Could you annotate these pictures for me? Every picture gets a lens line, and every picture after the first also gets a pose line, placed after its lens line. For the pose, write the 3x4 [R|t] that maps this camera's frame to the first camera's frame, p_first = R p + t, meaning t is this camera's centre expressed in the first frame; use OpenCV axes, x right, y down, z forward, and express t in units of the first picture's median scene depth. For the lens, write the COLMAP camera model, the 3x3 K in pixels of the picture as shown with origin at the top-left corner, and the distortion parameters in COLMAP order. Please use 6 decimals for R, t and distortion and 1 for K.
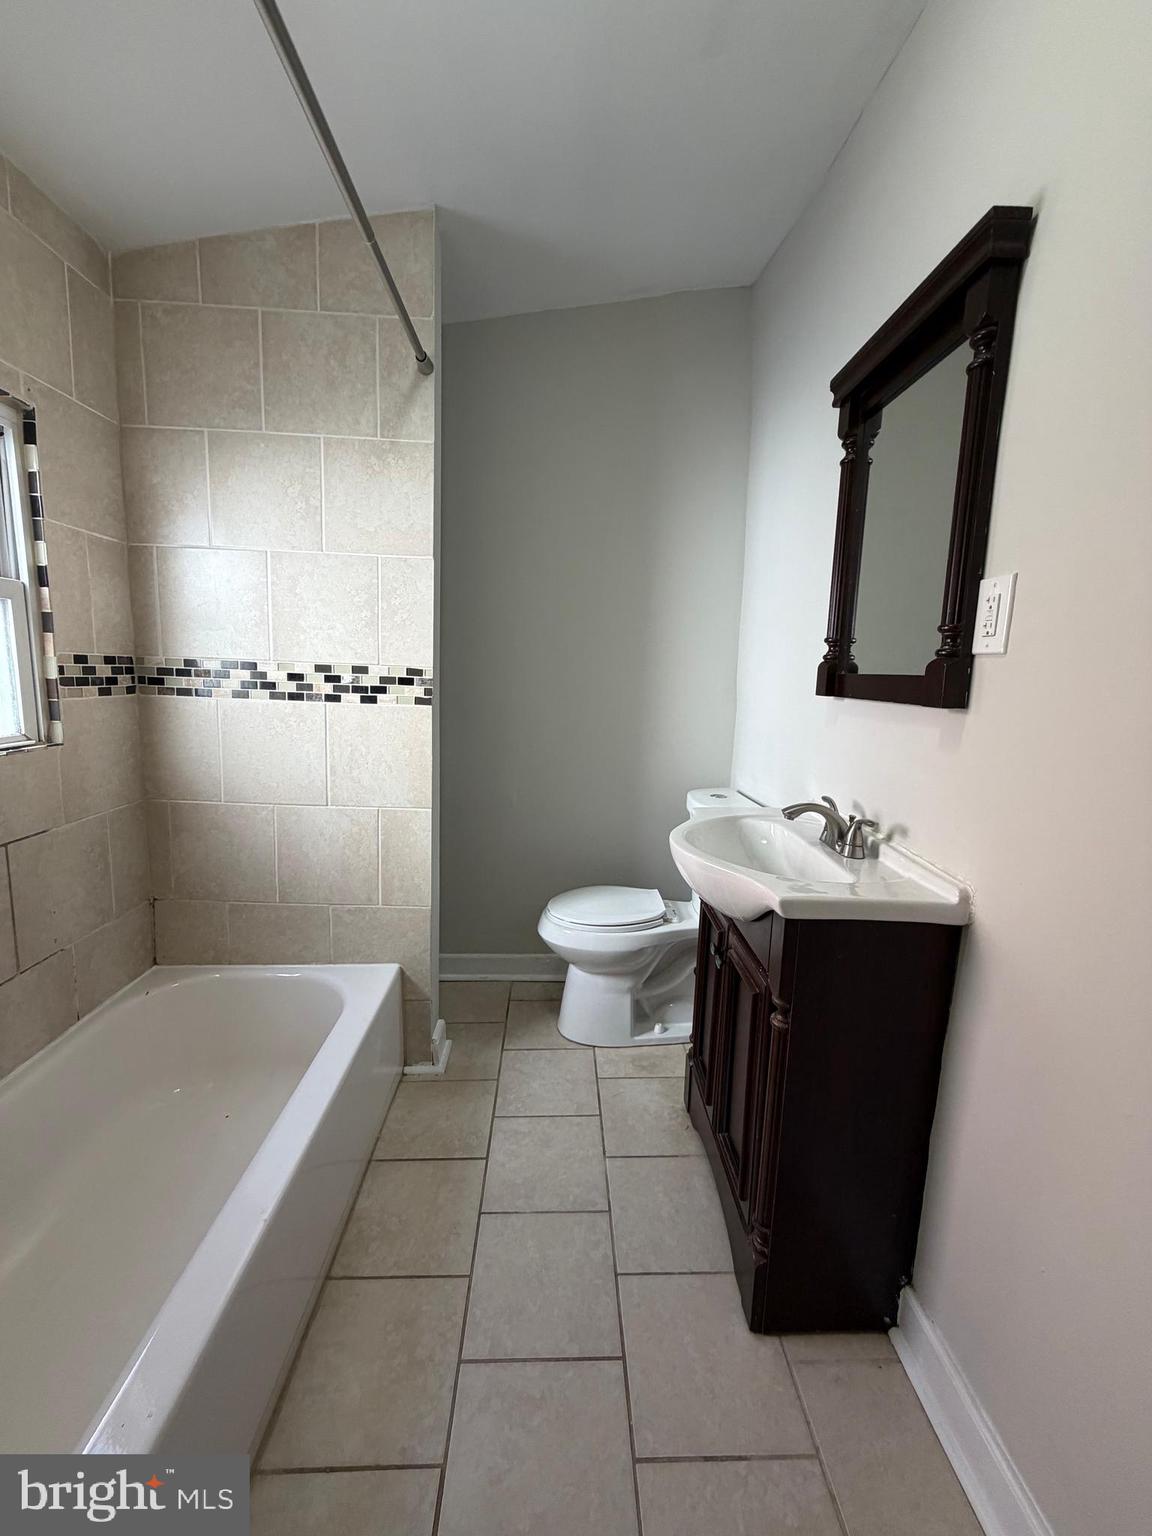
lens RADIAL K [[613.6, 0, 579.9], [0, 613.6, 761.0], [0, 0, 1]] dist [0.001430, -0.000189]
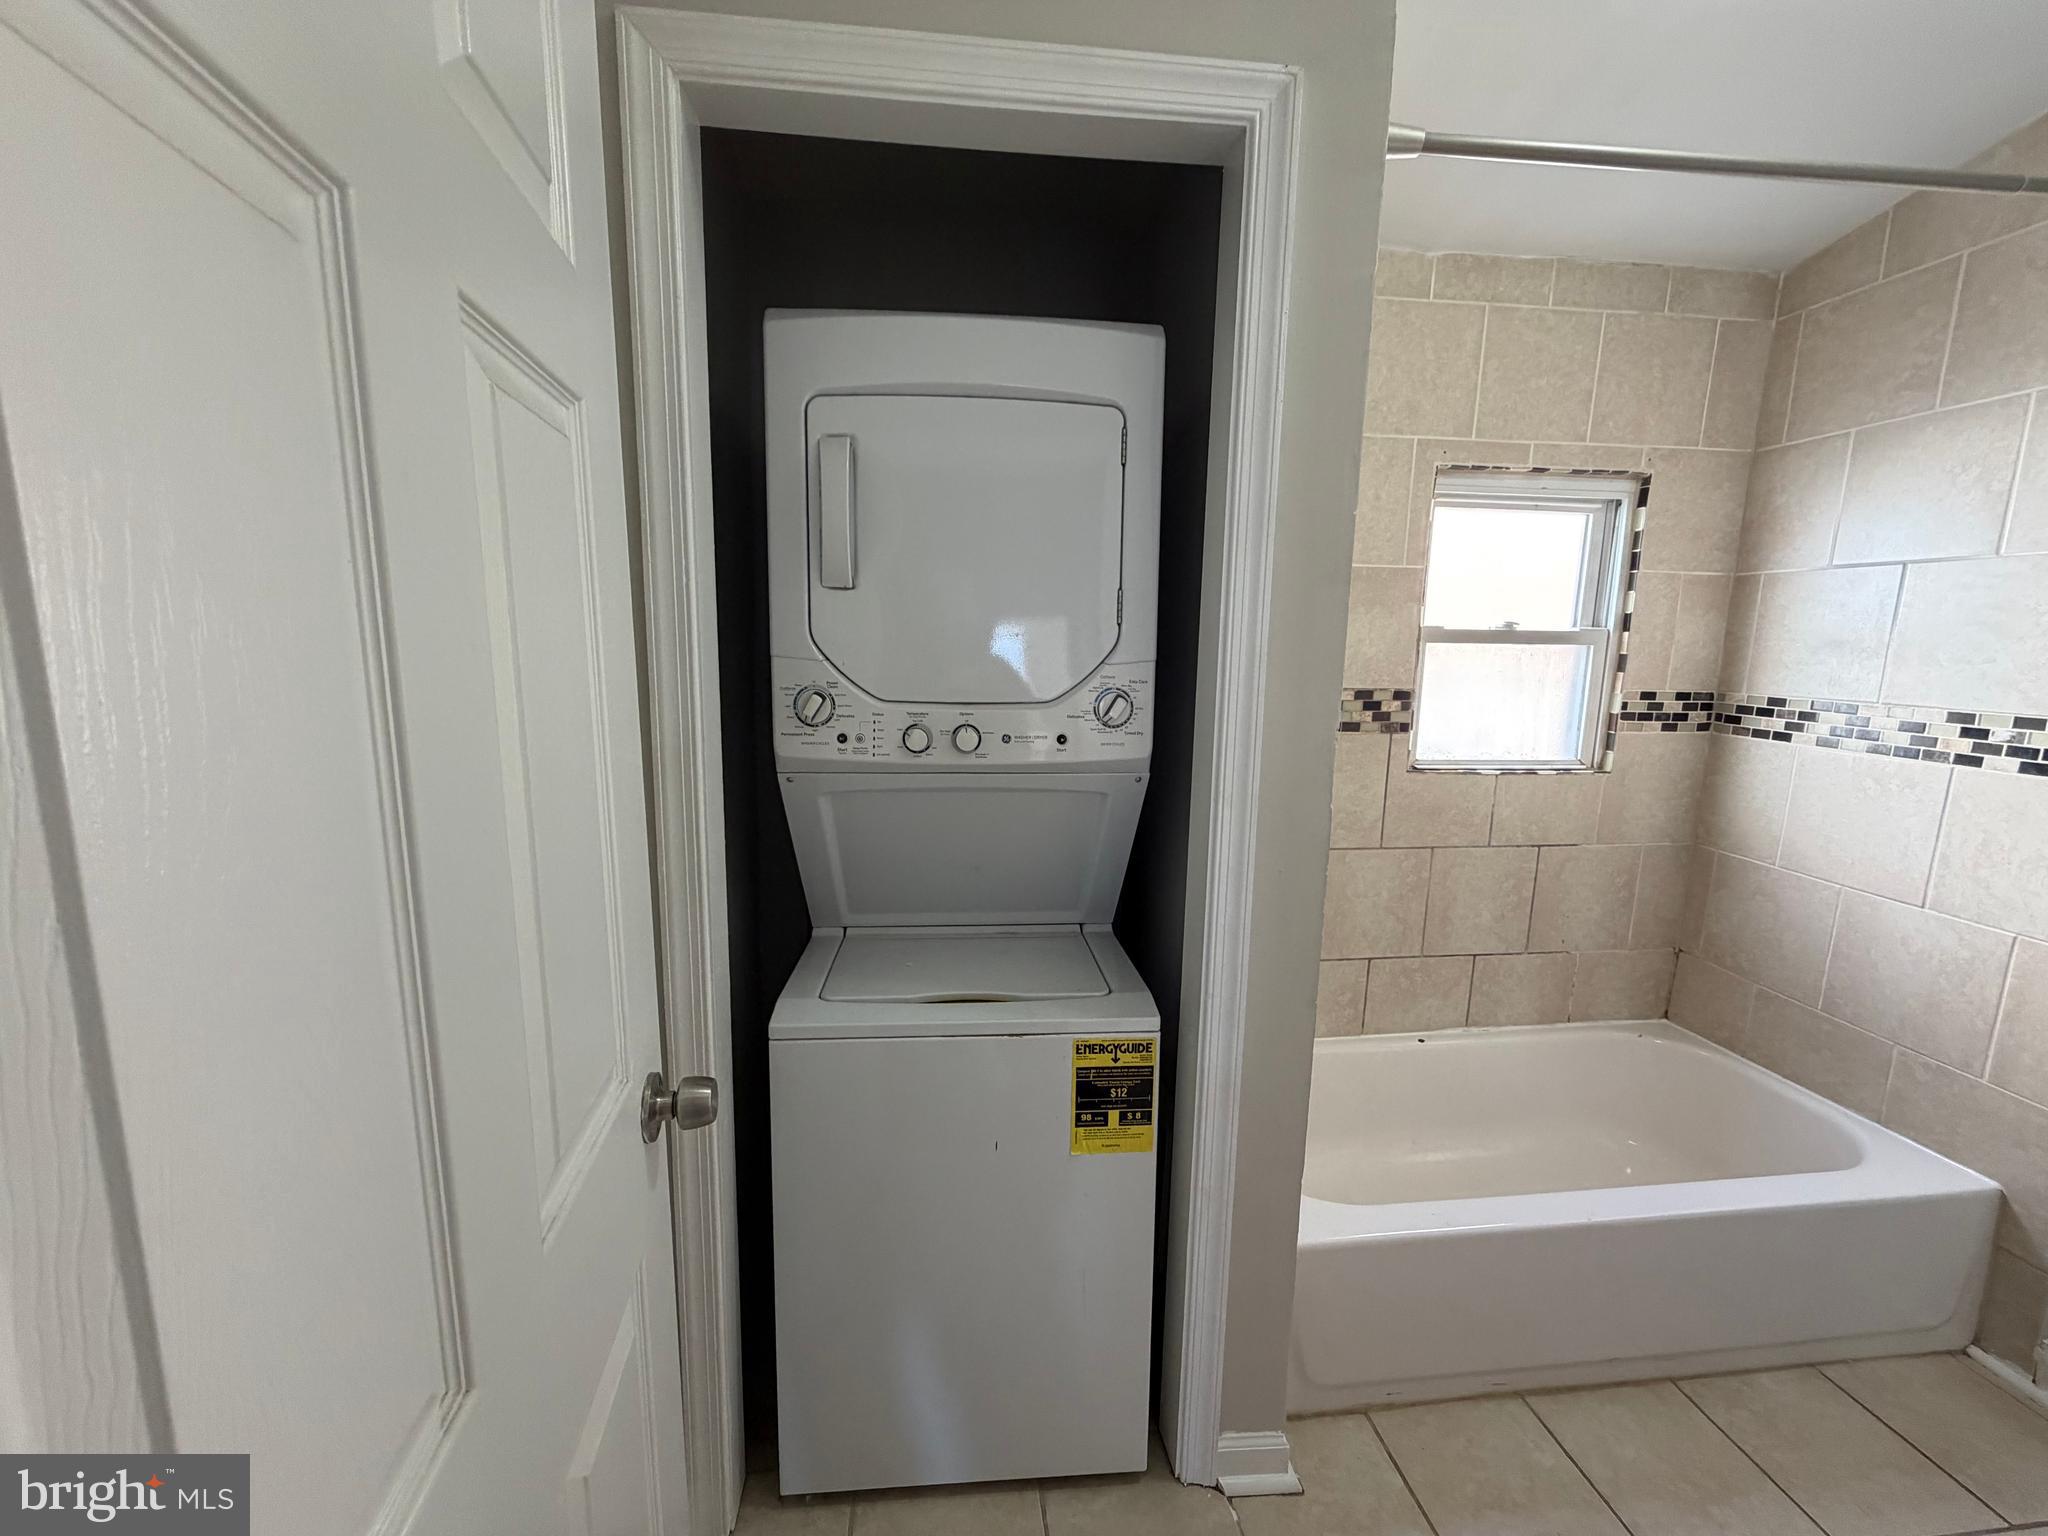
lens RADIAL K [[818.1, 0, 1015.4], [0, 818.1, 767.4], [0, 0, 1]] dist [0.001430, -0.000189]
pose [[0.072964, 0.125598, -0.989394, 0.477549], [-0.159564, 0.980730, 0.112730, -0.028586], [0.984487, 0.149647, 0.091599, -0.165600]]
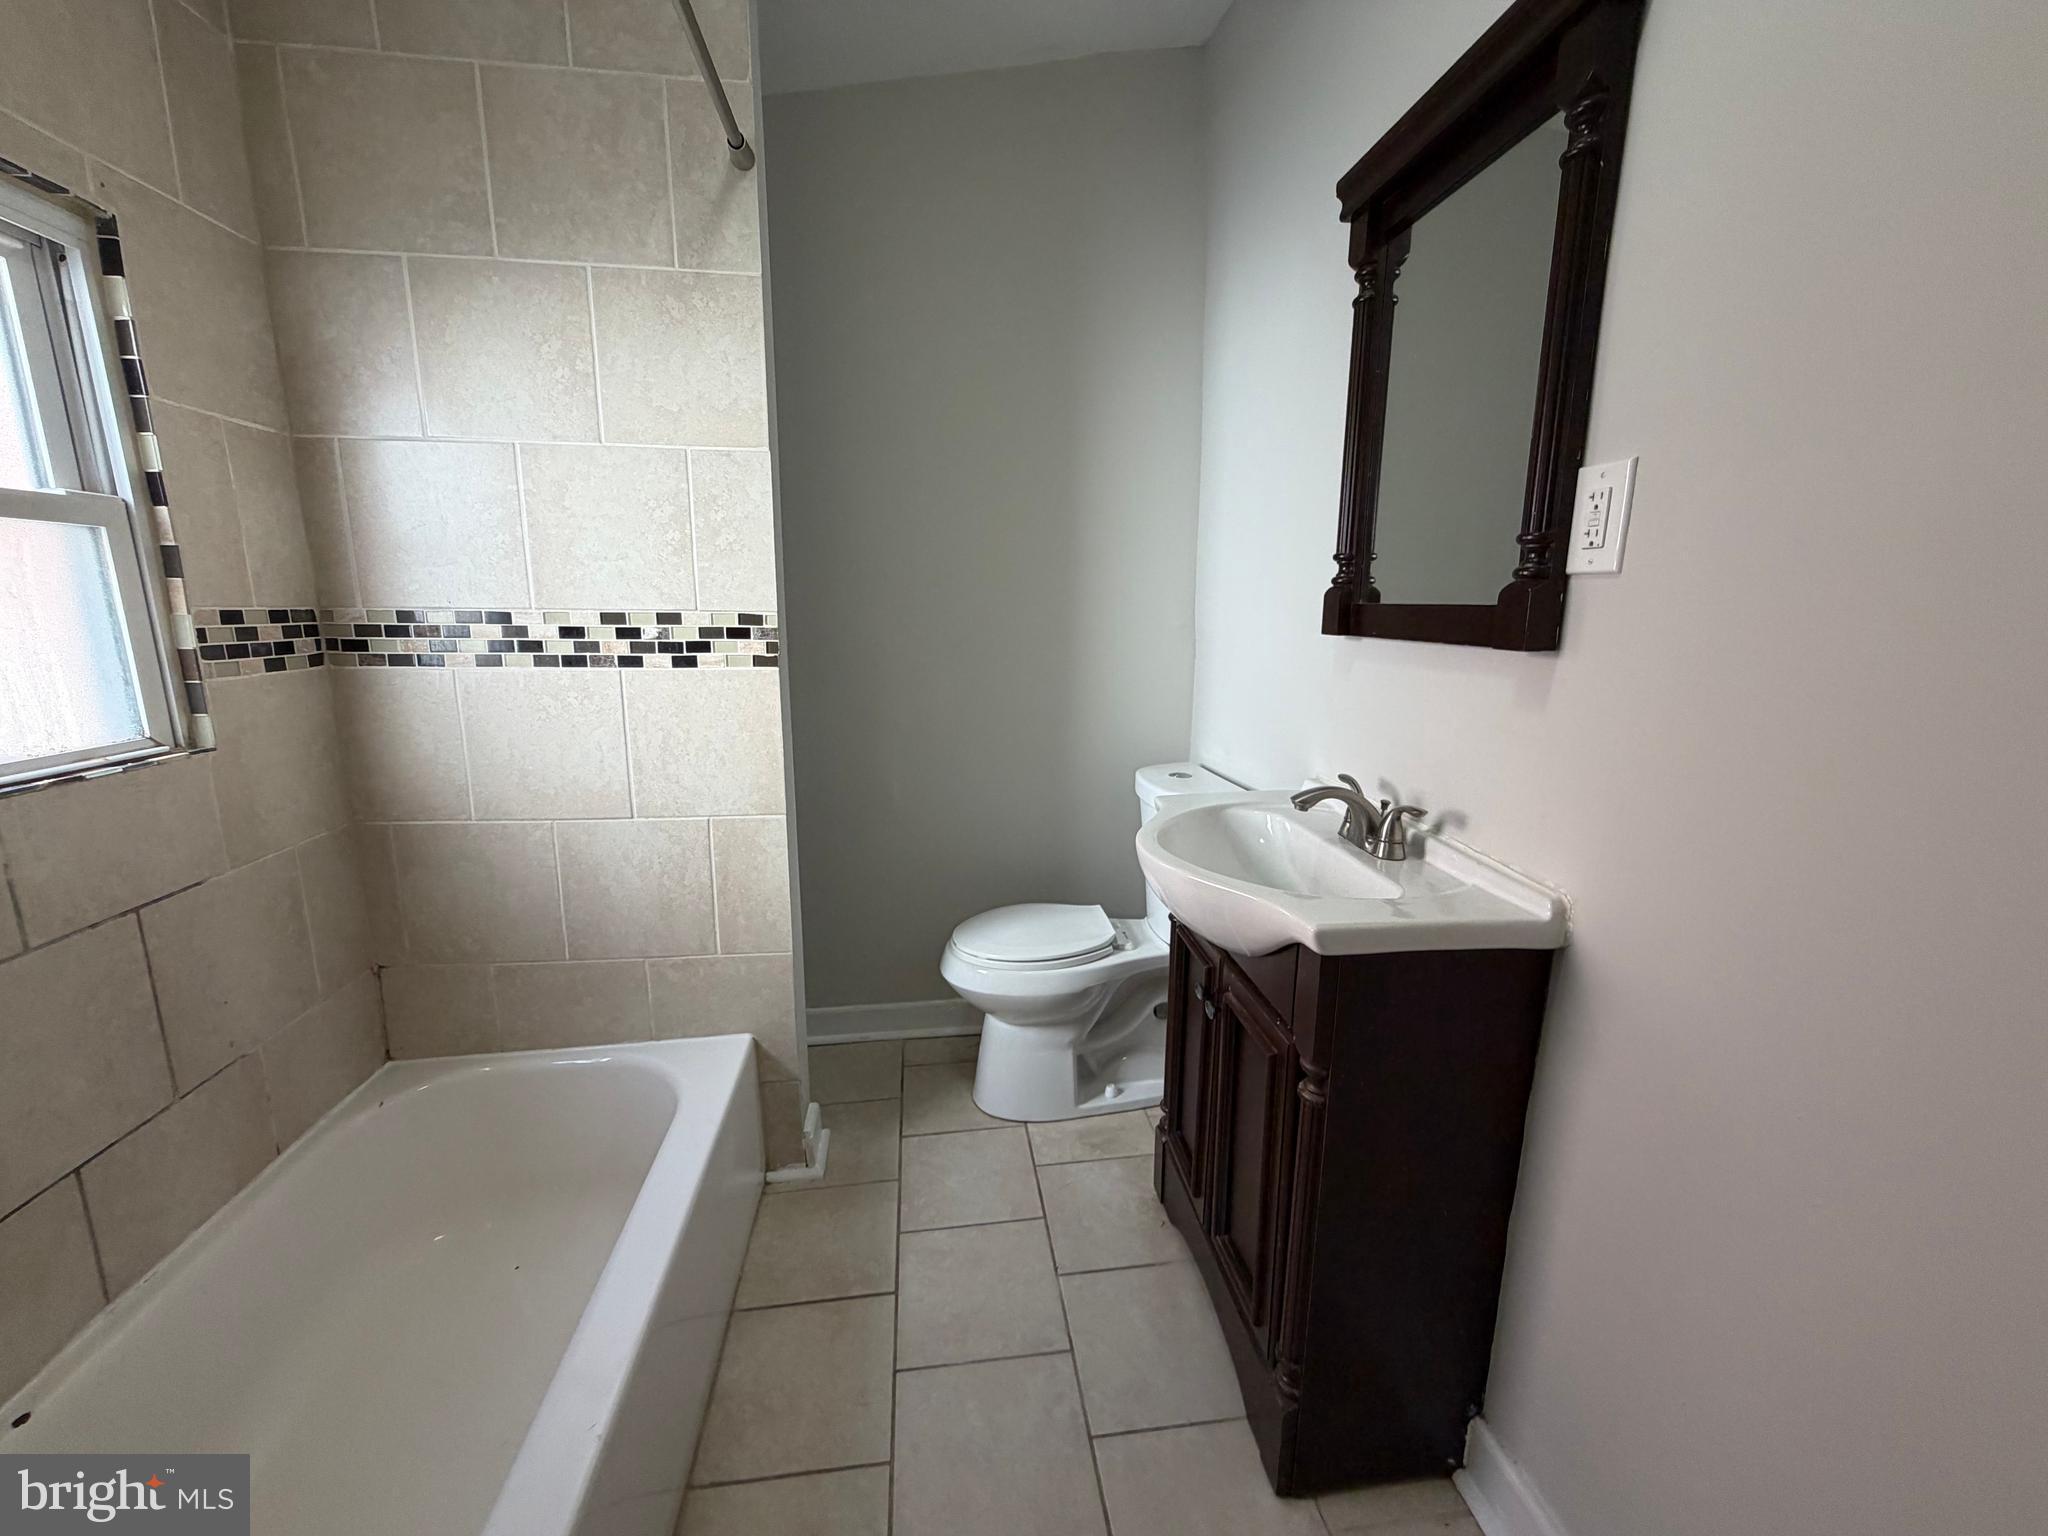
lens RADIAL K [[818.1, 0, 1017.8], [0, 818.1, 766.7], [0, 0, 1]] dist [0.001430, -0.000189]
pose [[0.996033, -0.046206, 0.076048, -0.052061], [0.042036, 0.997571, 0.055545, -0.019210], [-0.078429, -0.052128, 0.995556, 0.057220]]
